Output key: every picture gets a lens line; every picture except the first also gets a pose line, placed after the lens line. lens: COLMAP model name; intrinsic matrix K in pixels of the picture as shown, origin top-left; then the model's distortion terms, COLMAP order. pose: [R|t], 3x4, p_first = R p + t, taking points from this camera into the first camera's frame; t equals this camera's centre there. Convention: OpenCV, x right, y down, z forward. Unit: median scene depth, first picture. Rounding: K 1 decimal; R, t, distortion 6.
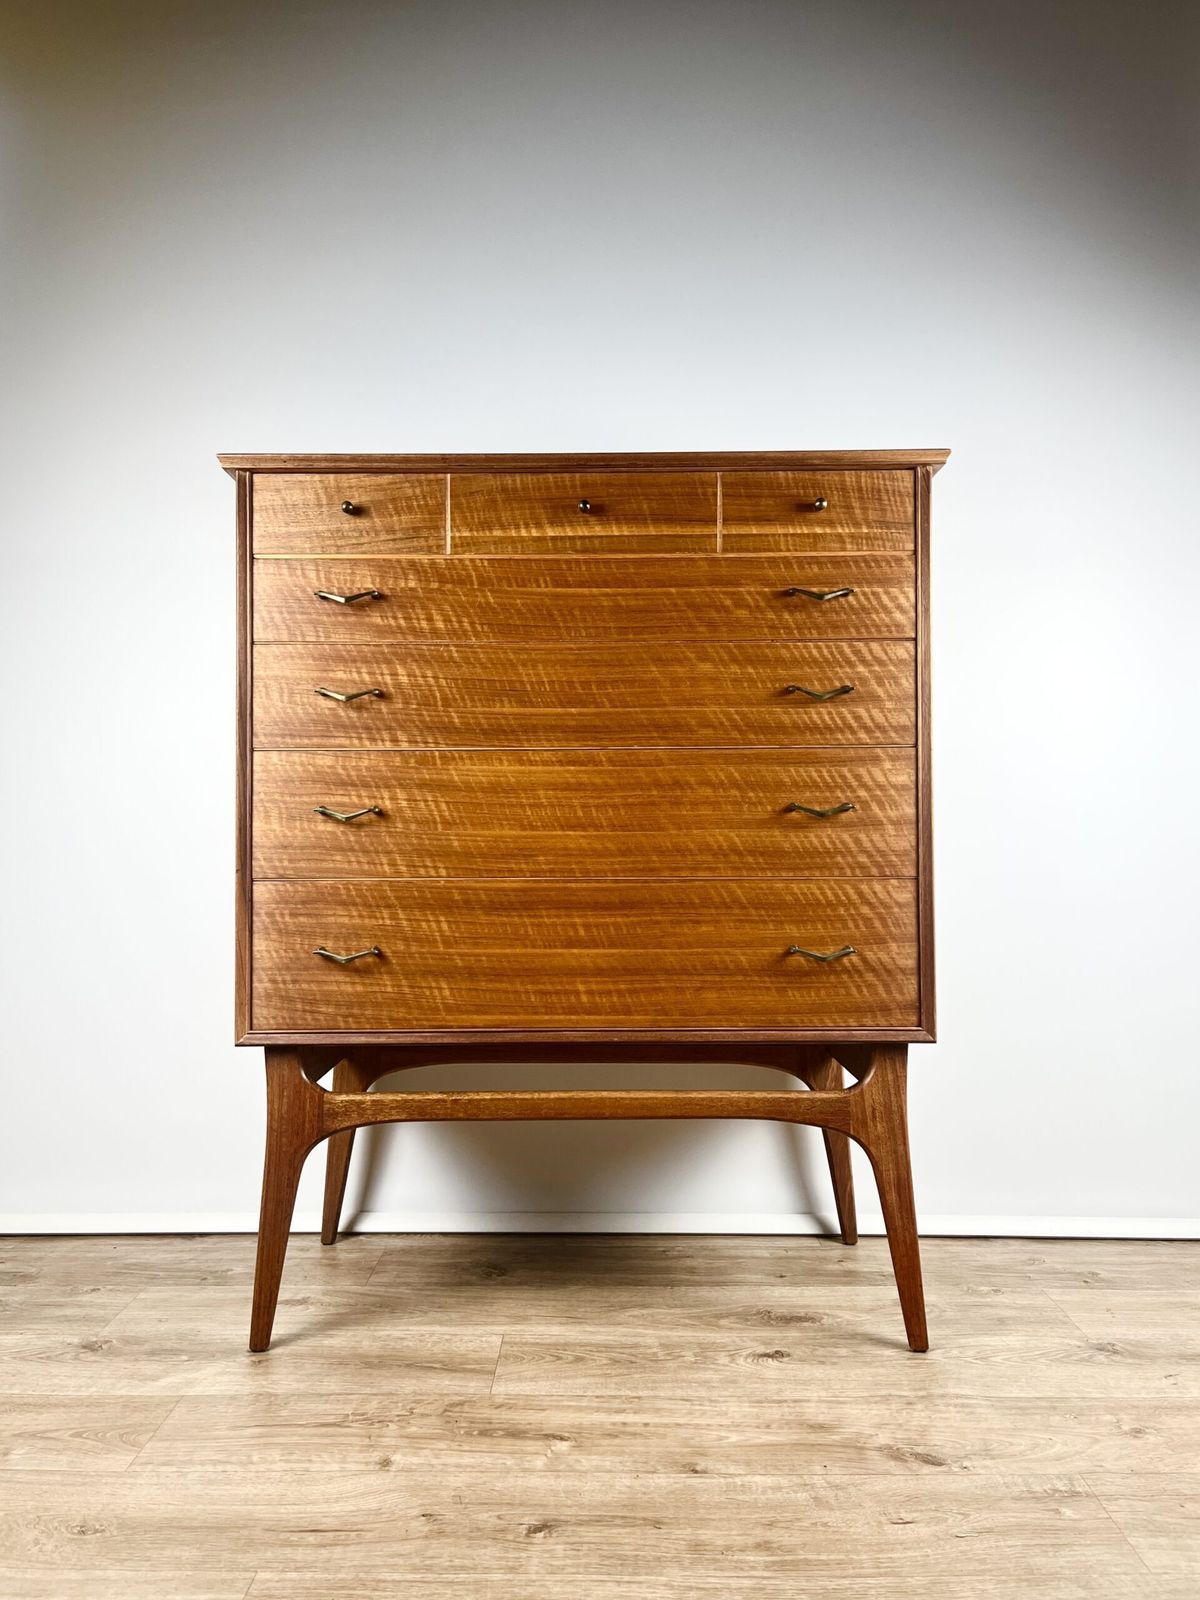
lens RADIAL K [[1213.1, 0, 599.9], [0, 1213.1, 812.5], [0, 0, 1]] dist [0.080606, -0.128773]
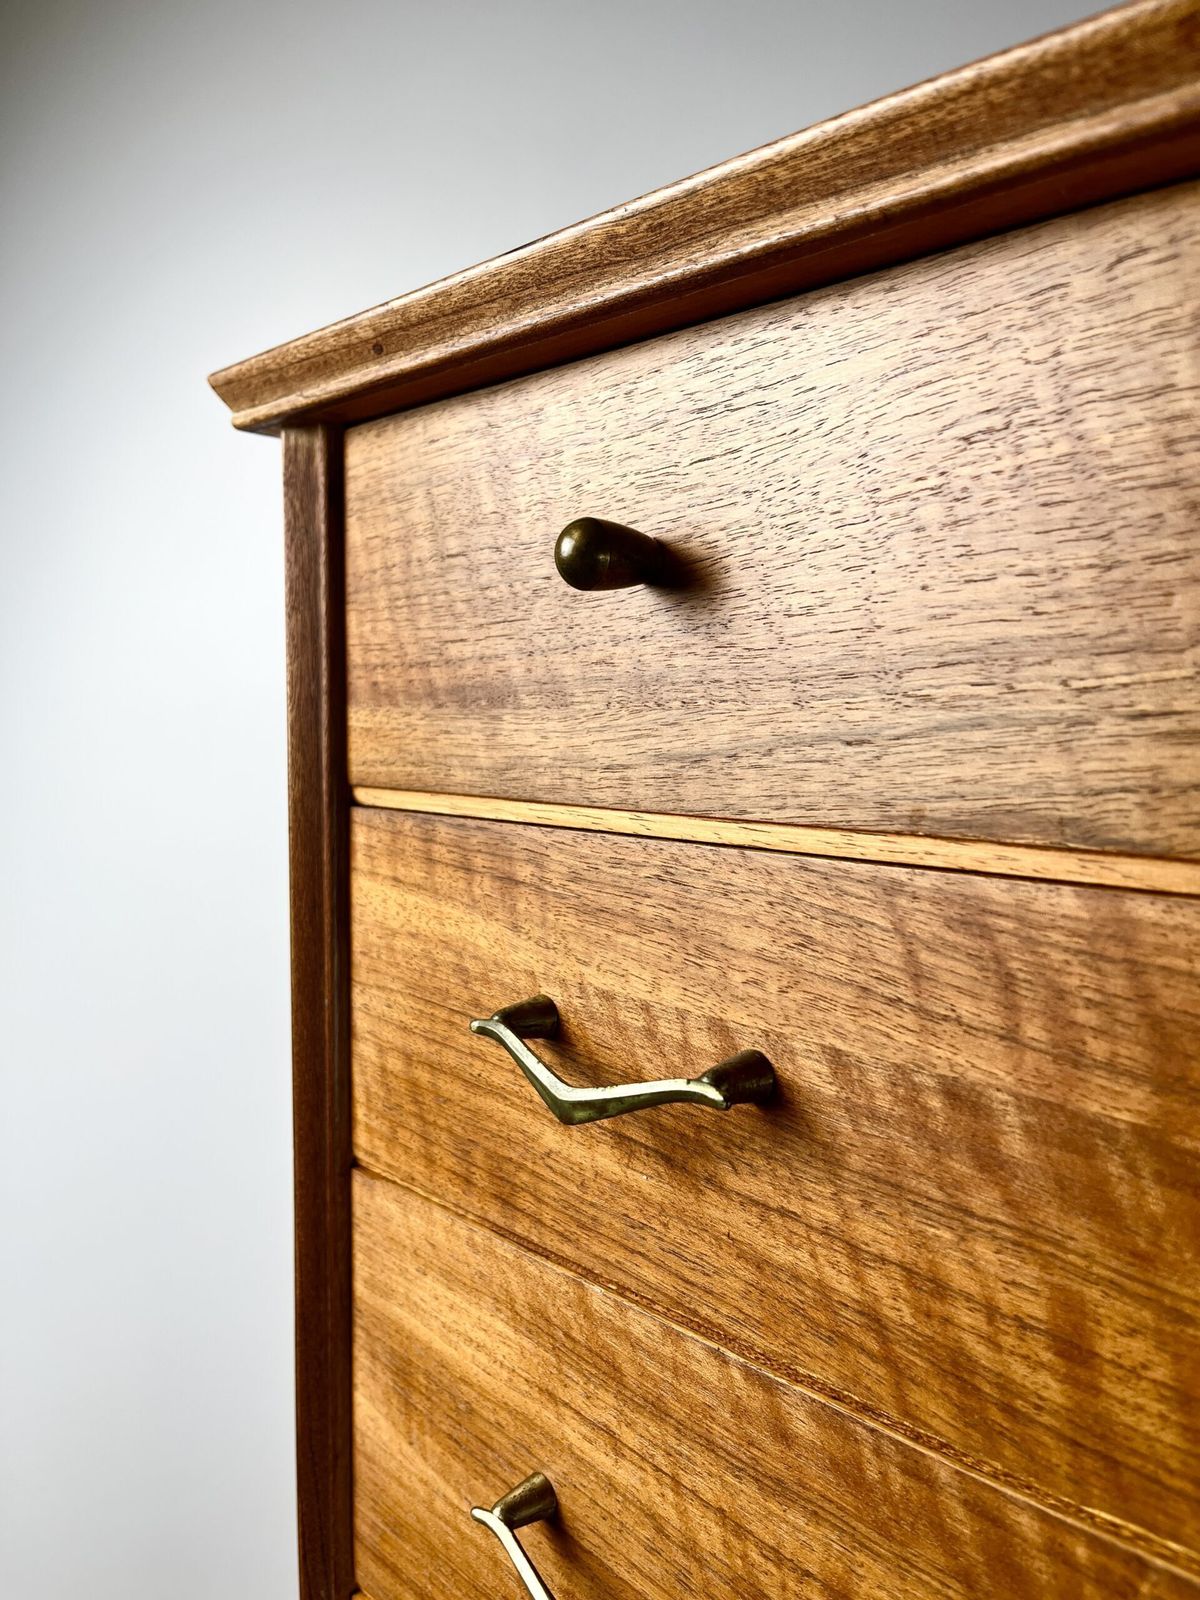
lens RADIAL K [[1236.5, 0, 588.4], [0, 1236.5, 774.3], [0, 0, 1]] dist [0.080221, -0.126187]
pose [[0.698493, 0.045607, -0.714162, -0.082457], [0.009545, 0.997285, 0.073022, -0.231044], [0.715553, -0.057822, 0.696161, 0.873504]]
